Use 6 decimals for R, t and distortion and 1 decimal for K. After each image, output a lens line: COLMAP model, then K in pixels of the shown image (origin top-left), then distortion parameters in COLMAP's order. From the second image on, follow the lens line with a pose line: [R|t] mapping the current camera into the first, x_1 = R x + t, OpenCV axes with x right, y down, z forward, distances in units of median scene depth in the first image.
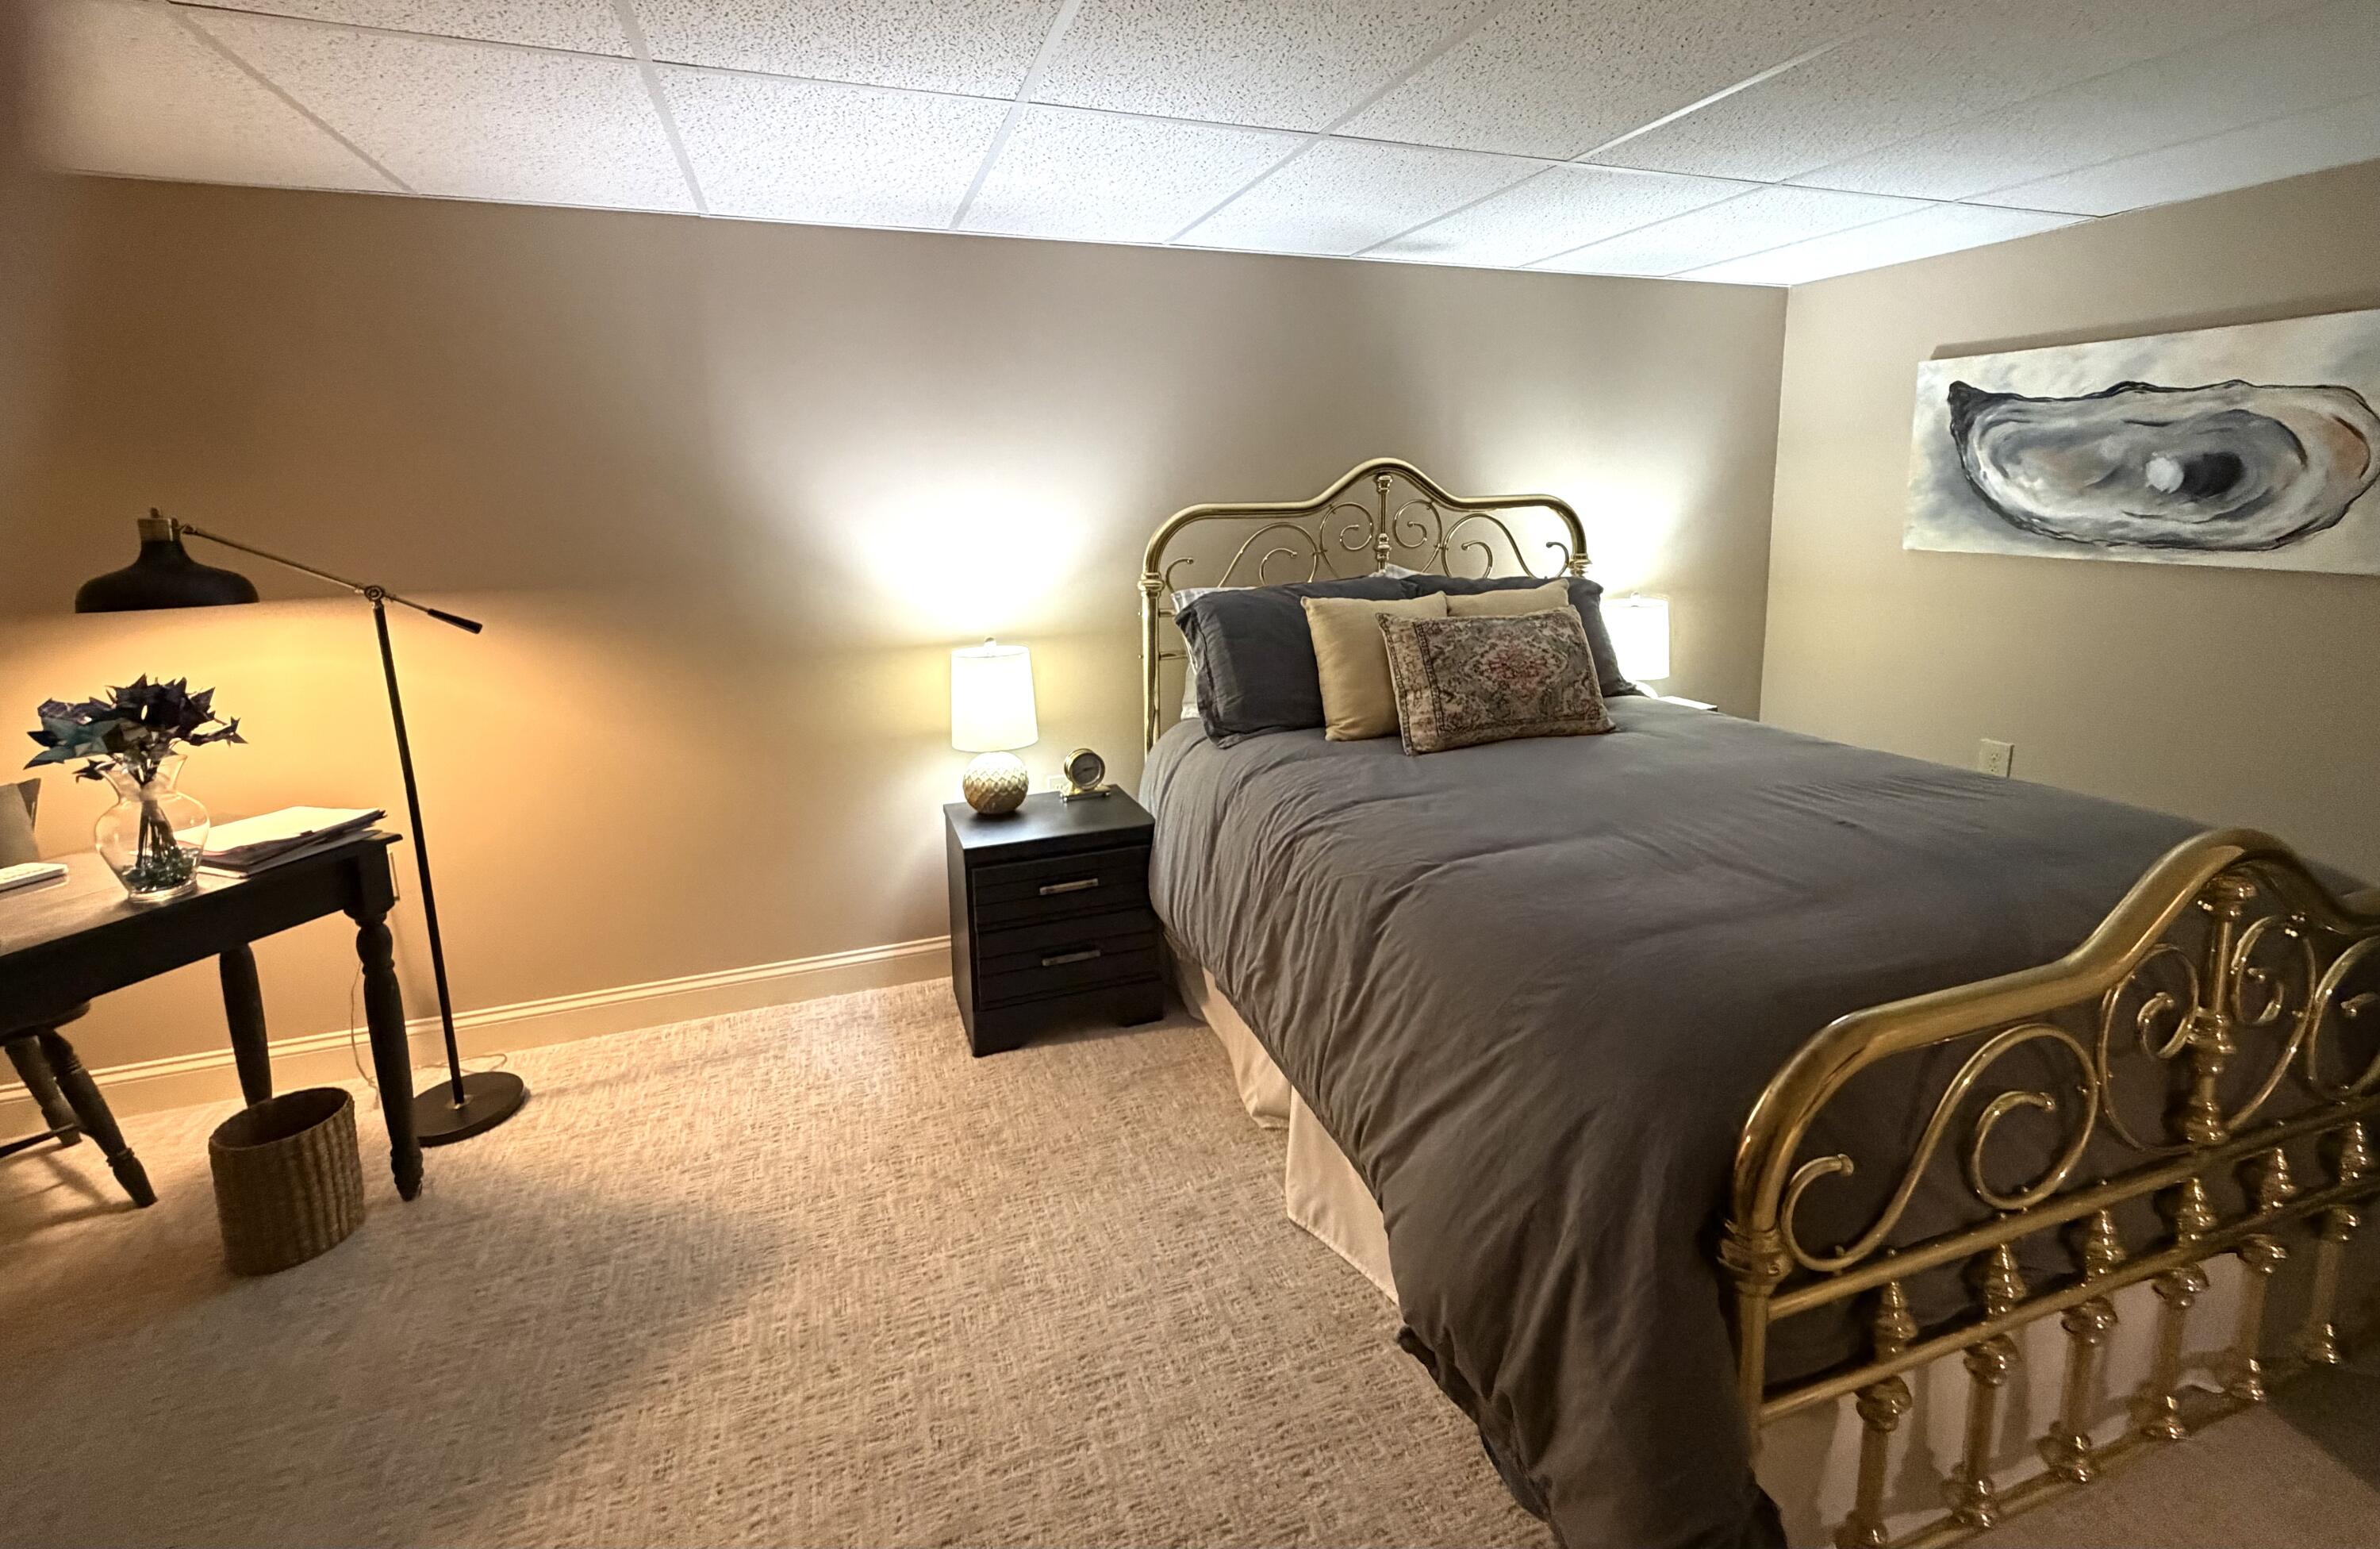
lens RADIAL K [[1065.3, 0, 1150.1], [0, 1065.3, 657.6], [0, 0, 1]] dist [-0.003719, -0.000926]
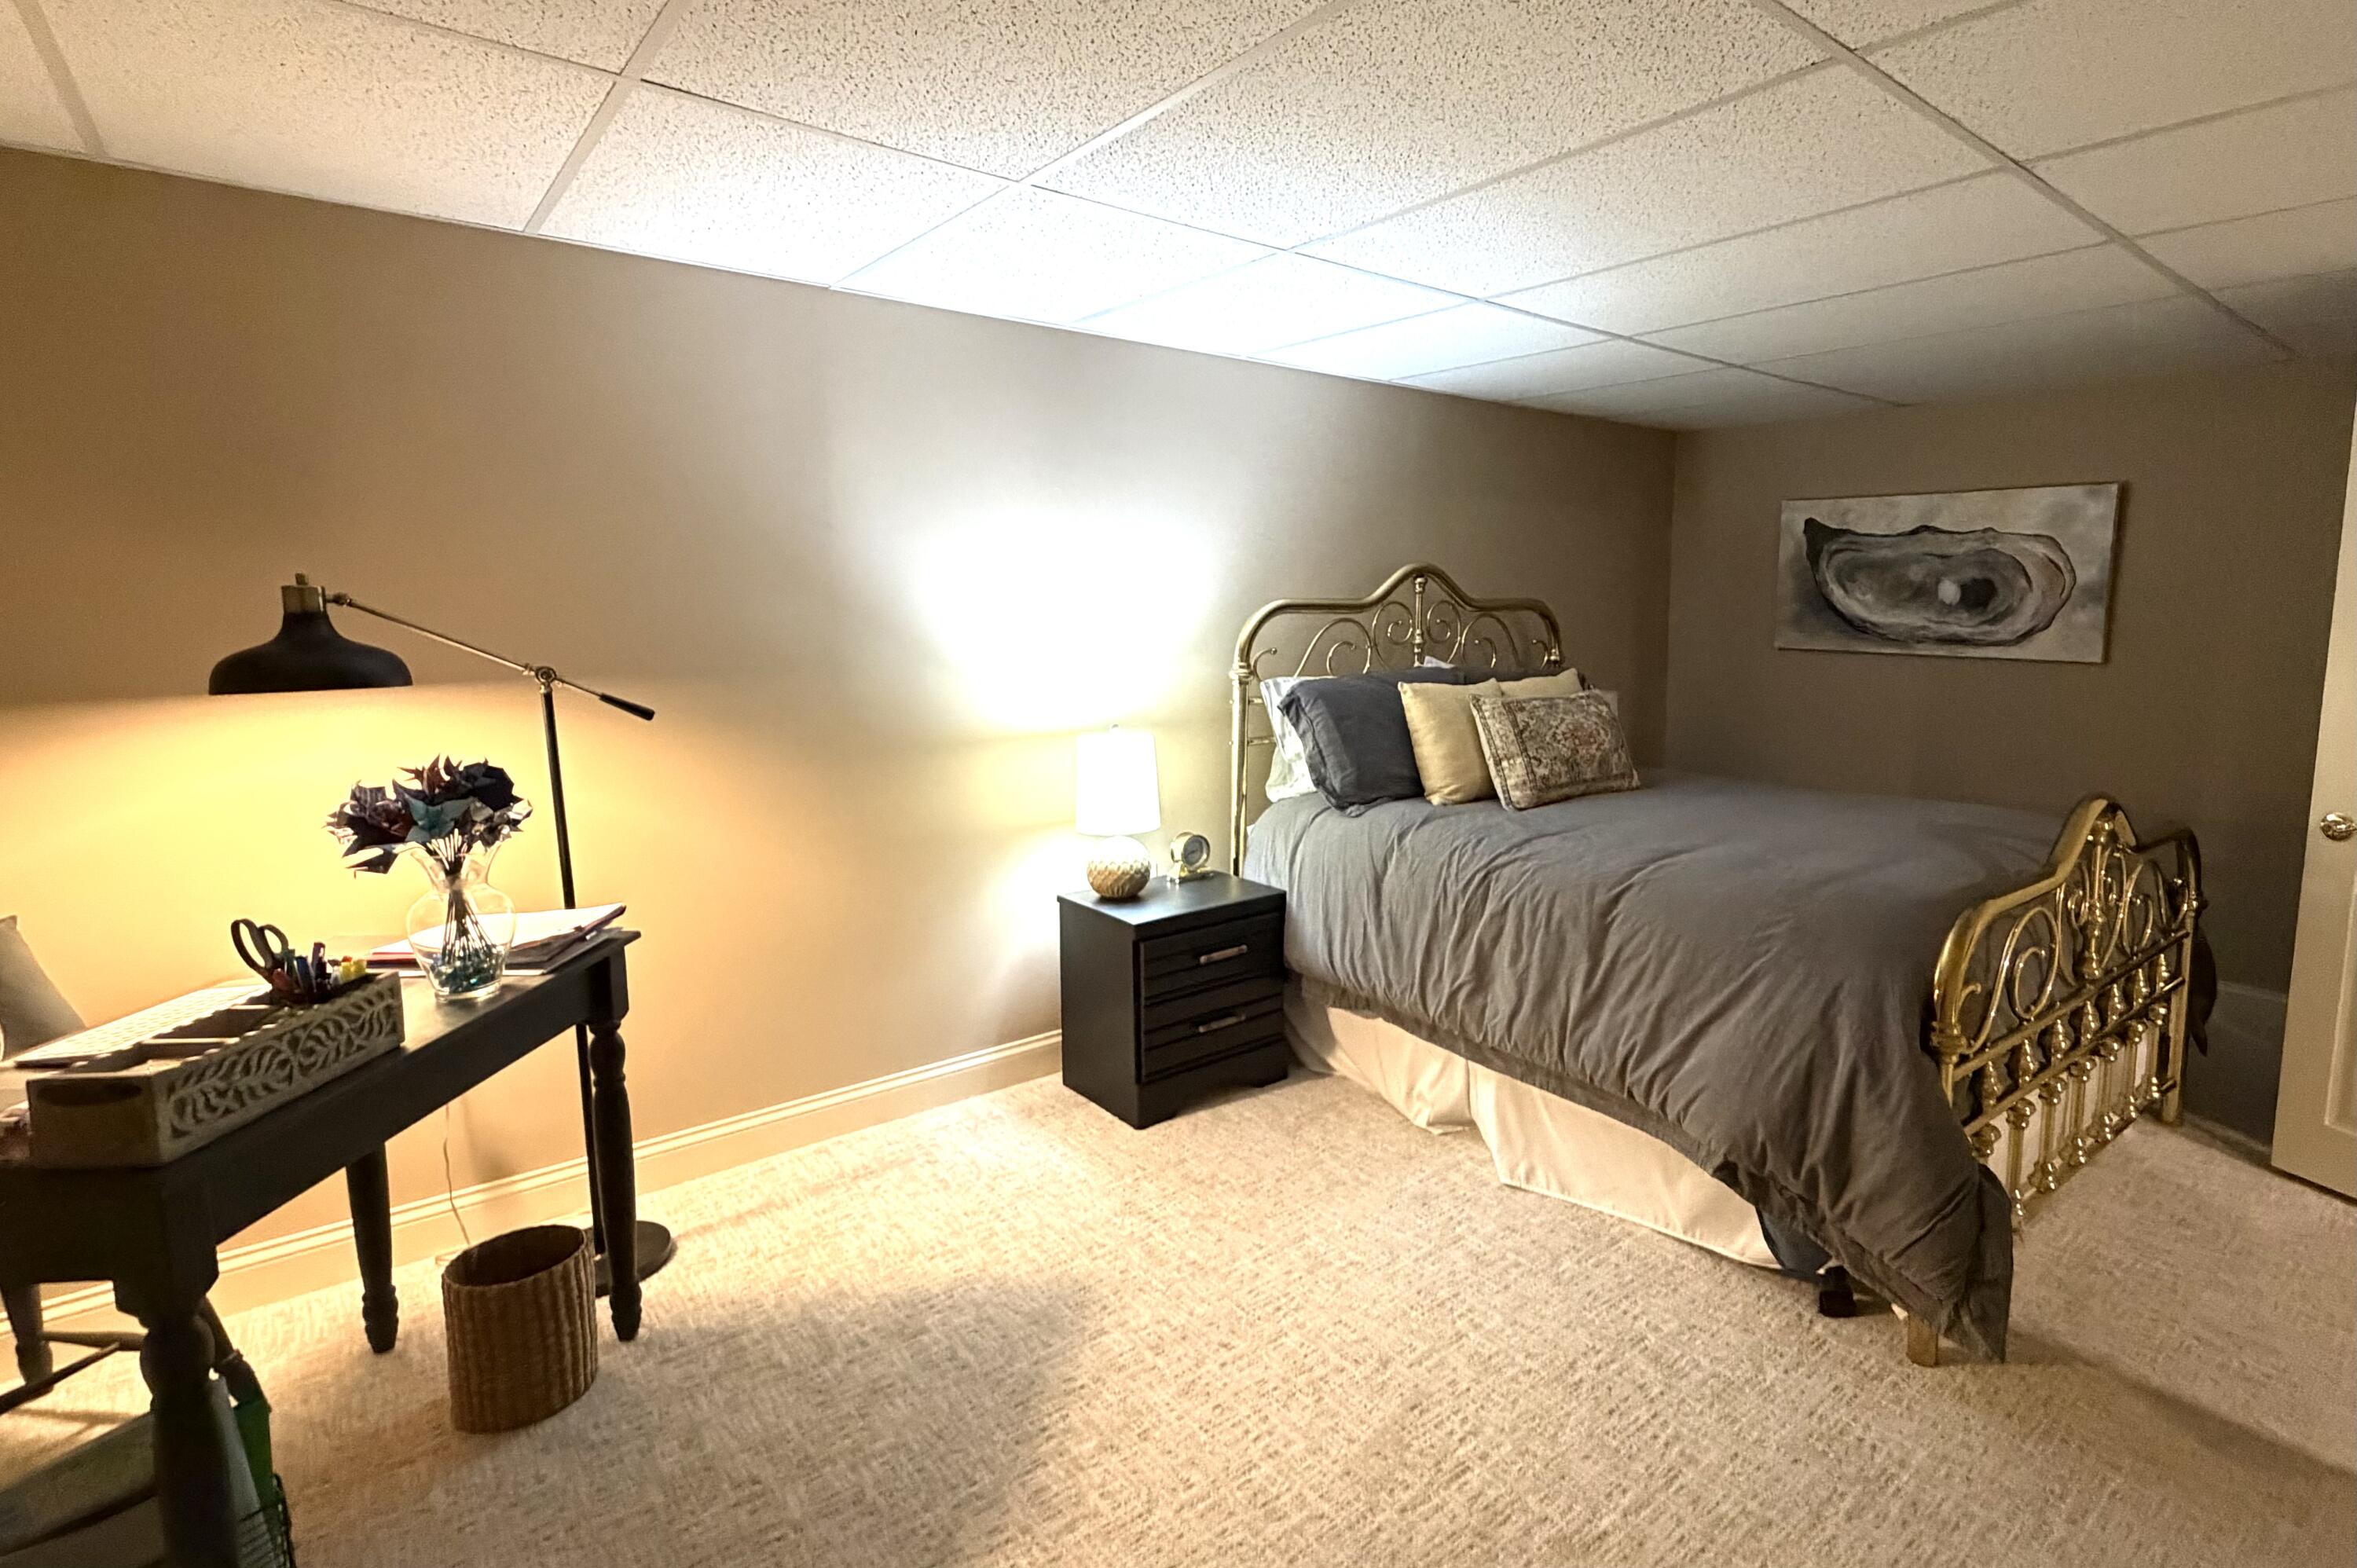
lens RADIAL K [[1372.6, 0, 1178.5], [0, 1372.6, 784.0], [0, 0, 1]] dist [-0.020400, 0.000730]
pose [[0.922547, -0.029500, 0.384756, -0.683776], [0.039579, 0.999049, -0.018302, 0.073511], [-0.383851, 0.032113, 0.922837, -0.267008]]
